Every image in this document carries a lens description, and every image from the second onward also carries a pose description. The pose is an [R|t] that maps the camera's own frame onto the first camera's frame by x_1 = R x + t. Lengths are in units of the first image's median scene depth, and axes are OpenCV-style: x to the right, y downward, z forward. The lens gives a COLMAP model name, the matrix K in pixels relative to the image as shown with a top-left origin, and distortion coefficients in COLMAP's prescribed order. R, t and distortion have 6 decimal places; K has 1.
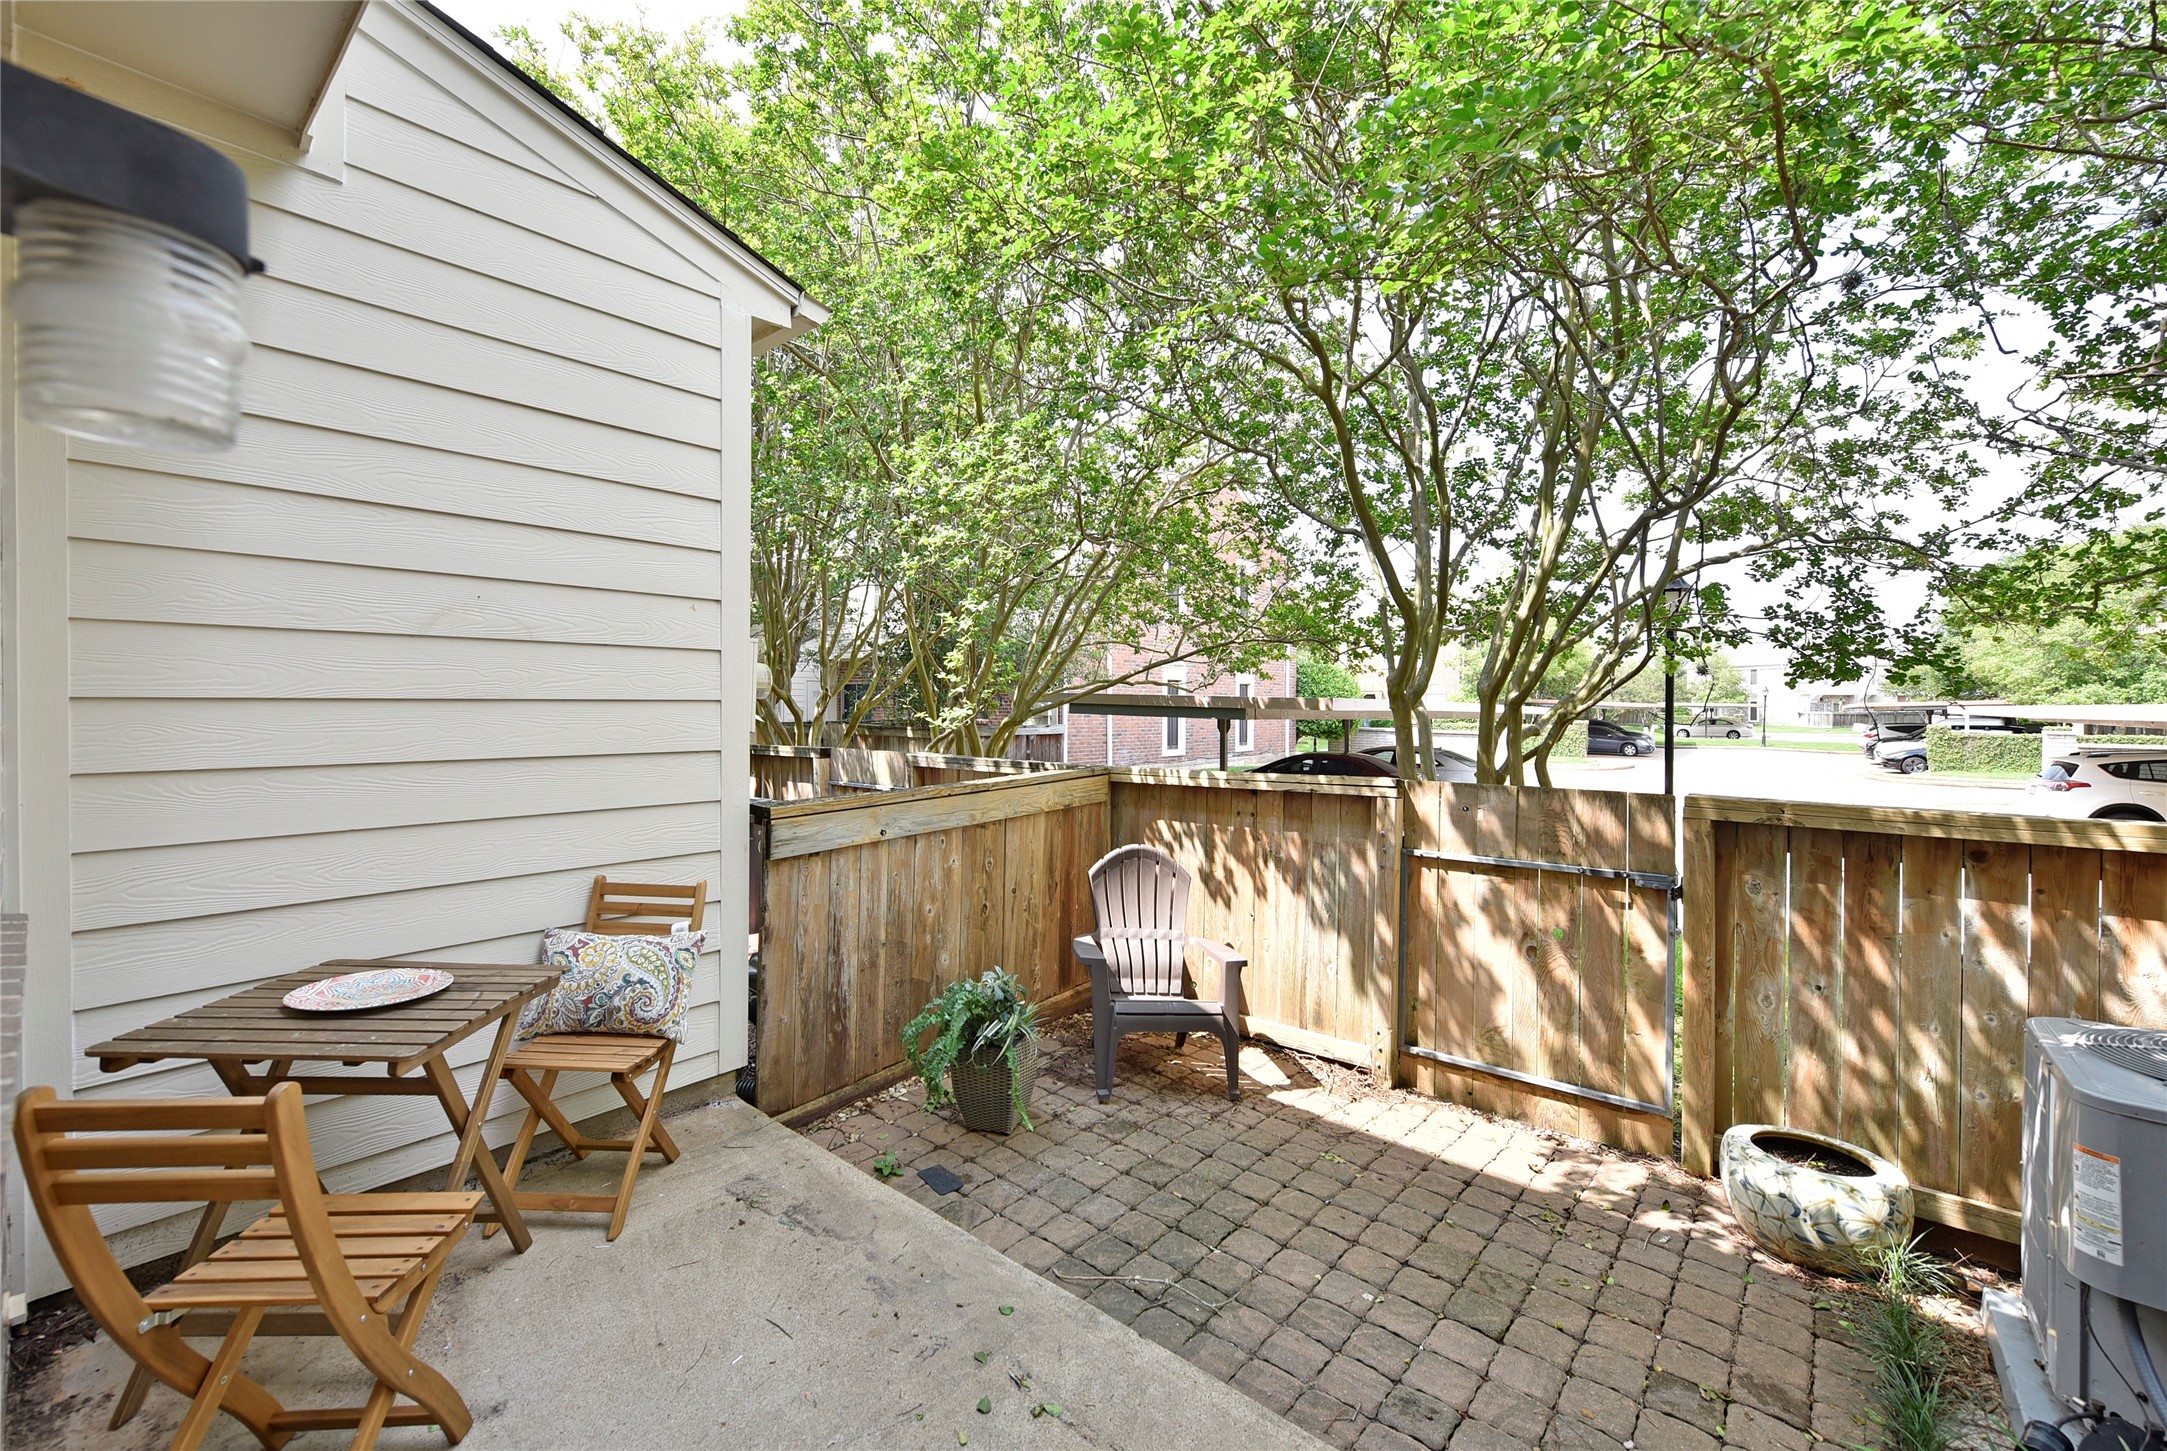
lens RADIAL K [[877.5, 0, 1079.5], [0, 877.5, 712.2], [0, 0, 1]] dist [0.000223, -0.000071]
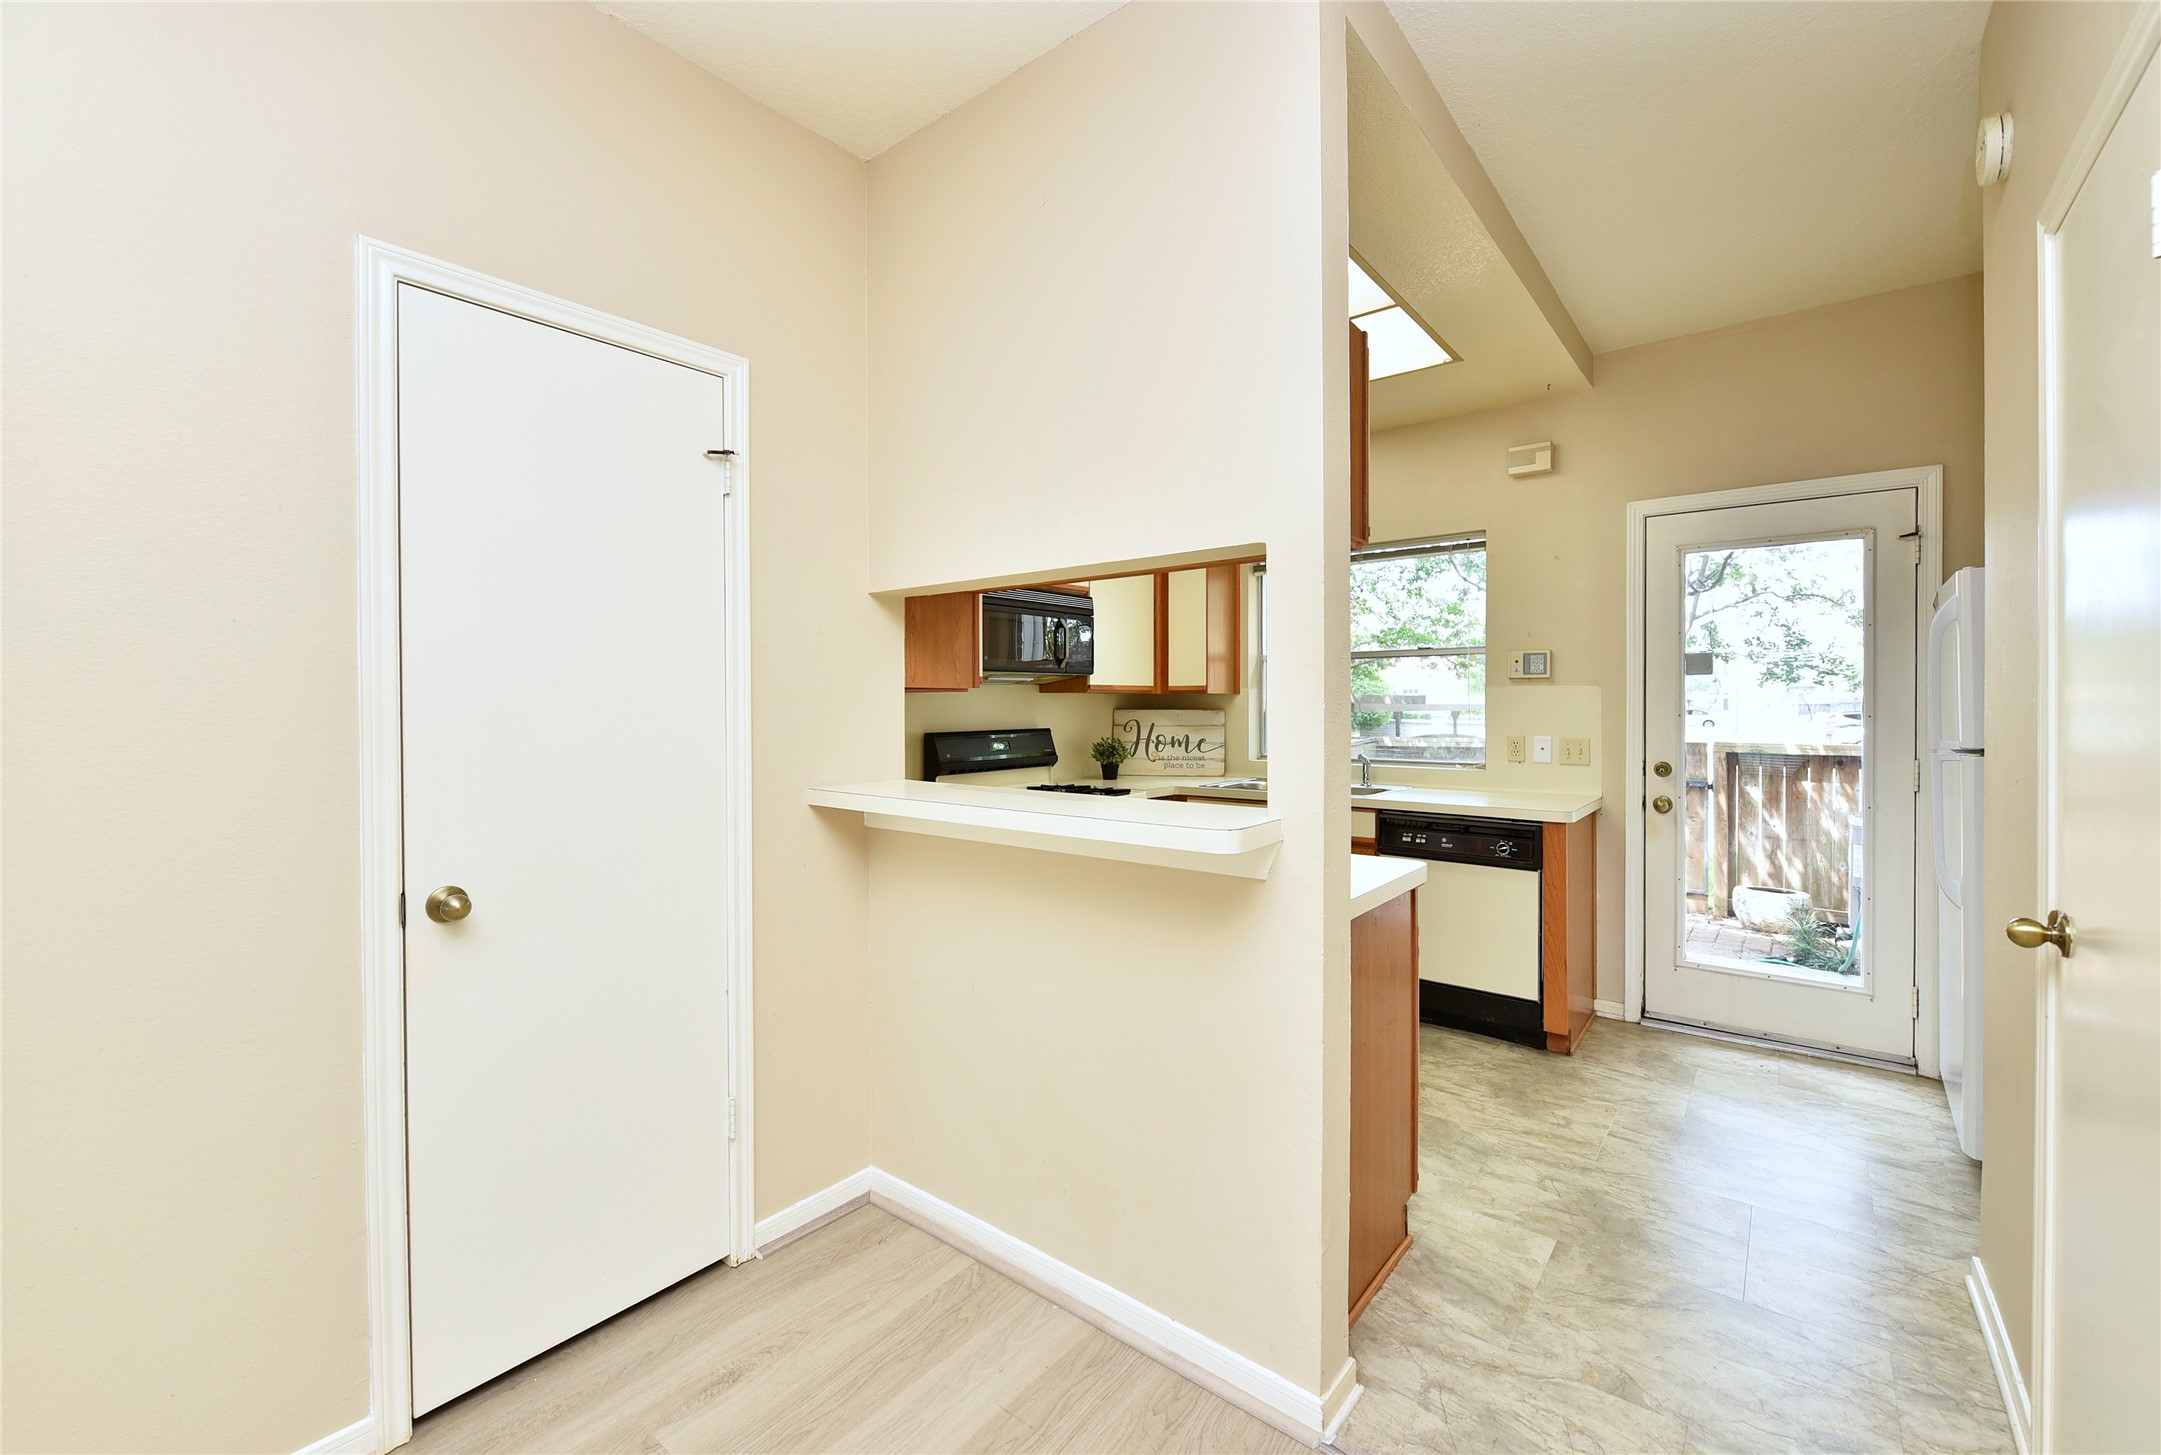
lens RADIAL K [[890.6, 0, 1088.5], [0, 890.6, 706.5], [0, 0, 1]] dist [-0.000068, -0.000070]
pose [[0.999335, -0.009655, 0.035168, -0.515341], [0.009765, 0.999948, -0.002969, 0.000602], [-0.035138, 0.003311, 0.999377, -0.634012]]
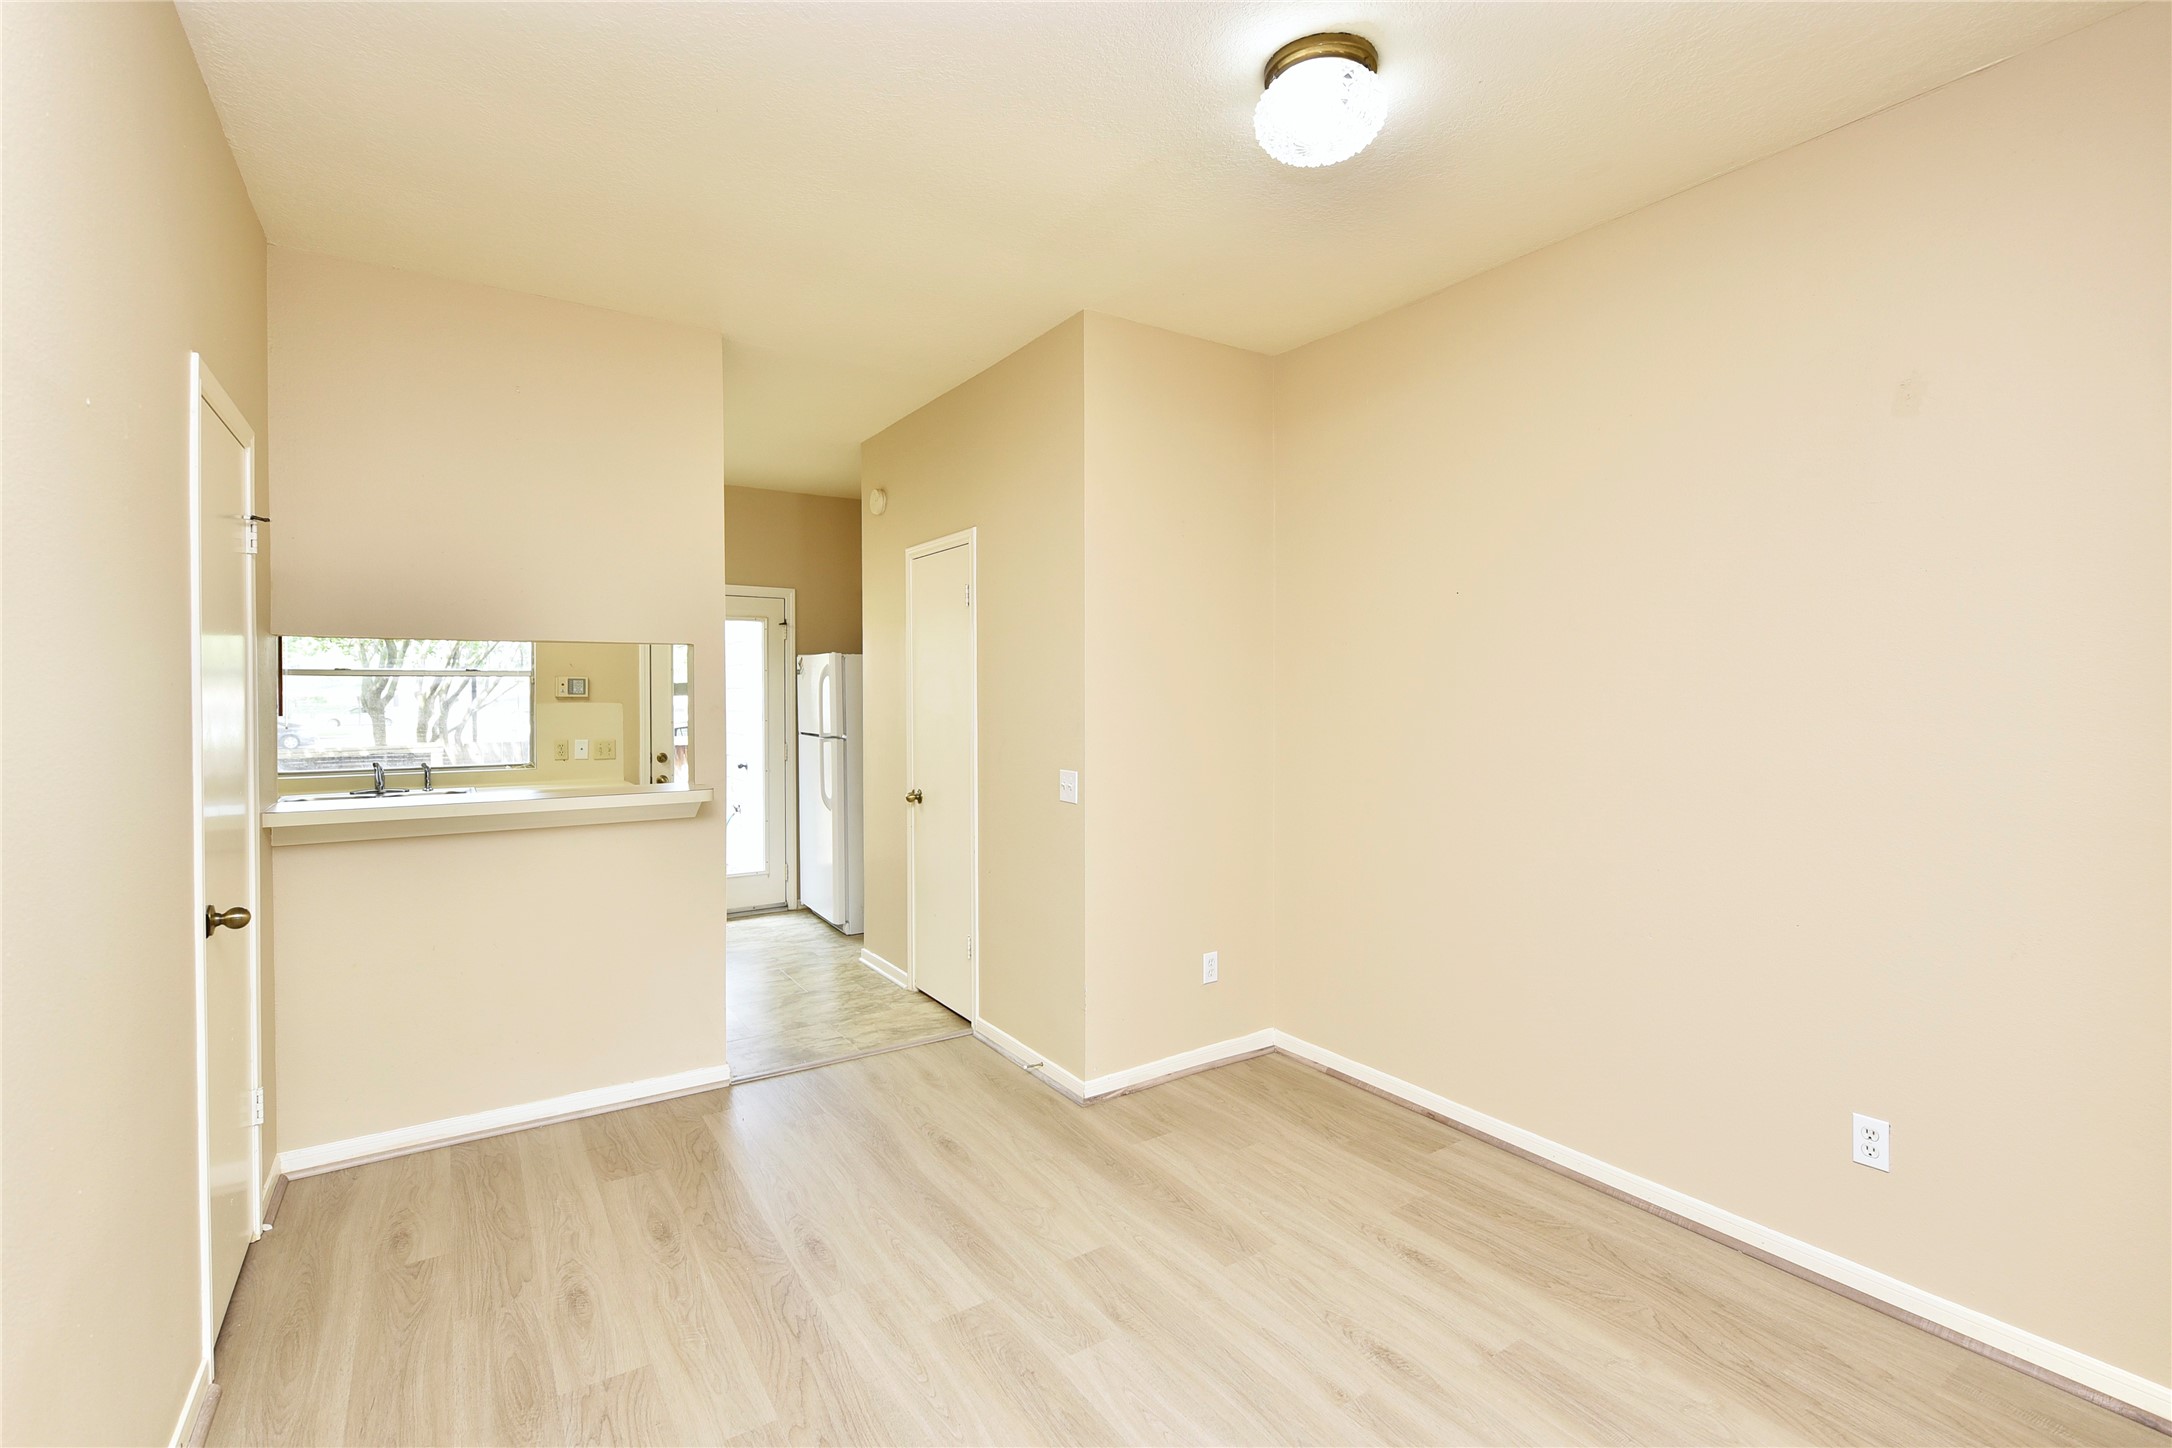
lens RADIAL K [[984.4, 0, 1087.8], [0, 984.4, 702.9], [0, 0, 1]] dist [0.000723, 0.000075]
pose [[0.280670, -0.016183, 0.959668, -0.993900], [0.012427, 0.999835, 0.013226, -0.021381], [-0.959724, 0.008213, 0.280825, -0.764798]]
